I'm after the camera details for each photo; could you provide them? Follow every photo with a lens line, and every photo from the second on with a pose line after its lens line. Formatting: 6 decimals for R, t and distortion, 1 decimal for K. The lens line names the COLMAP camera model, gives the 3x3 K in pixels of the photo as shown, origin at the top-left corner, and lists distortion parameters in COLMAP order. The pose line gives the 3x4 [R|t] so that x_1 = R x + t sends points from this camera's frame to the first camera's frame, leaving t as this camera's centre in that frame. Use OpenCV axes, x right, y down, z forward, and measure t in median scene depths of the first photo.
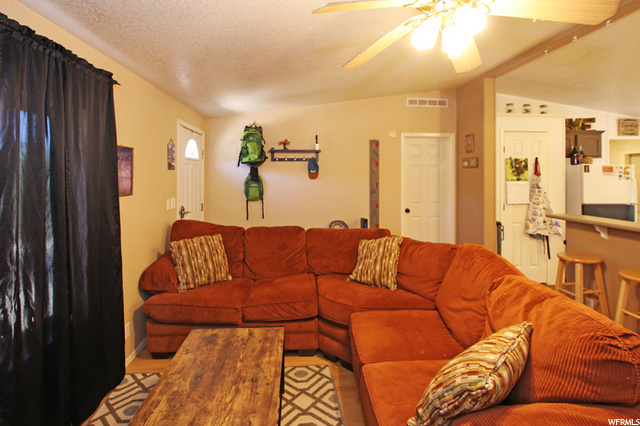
lens RADIAL K [[322.2, 0, 320.0], [0, 322.2, 173.6], [0, 0, 1]] dist [-0.017438, 0.000564]
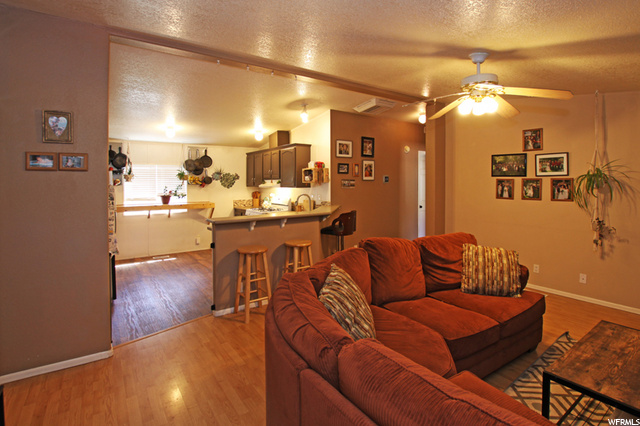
lens RADIAL K [[308.0, 0, 318.0], [0, 308.0, 200.1], [0, 0, 1]] dist [-0.025071, 0.000366]
pose [[-0.497508, -0.051024, 0.865958, -0.293206], [-0.000428, 0.998283, 0.058575, 0.003097], [-0.867460, 0.028771, -0.496675, 1.175913]]
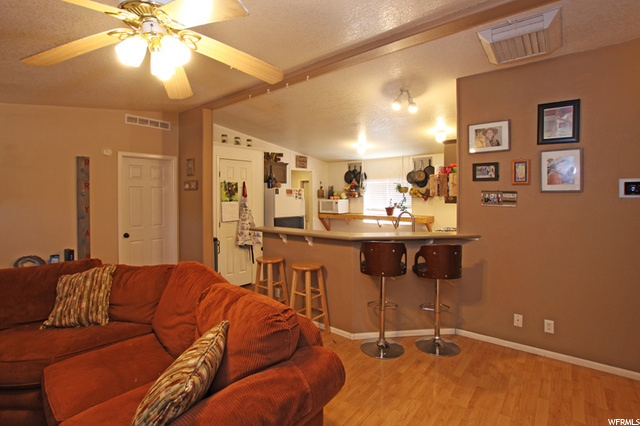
lens RADIAL K [[308.0, 0, 318.0], [0, 308.0, 200.1], [0, 0, 1]] dist [-0.025071, 0.000366]
pose [[0.699047, -0.016820, 0.714878, 0.043370], [0.004134, 0.999802, 0.019481, -0.003263], [-0.715064, -0.010663, 0.698978, -0.024271]]
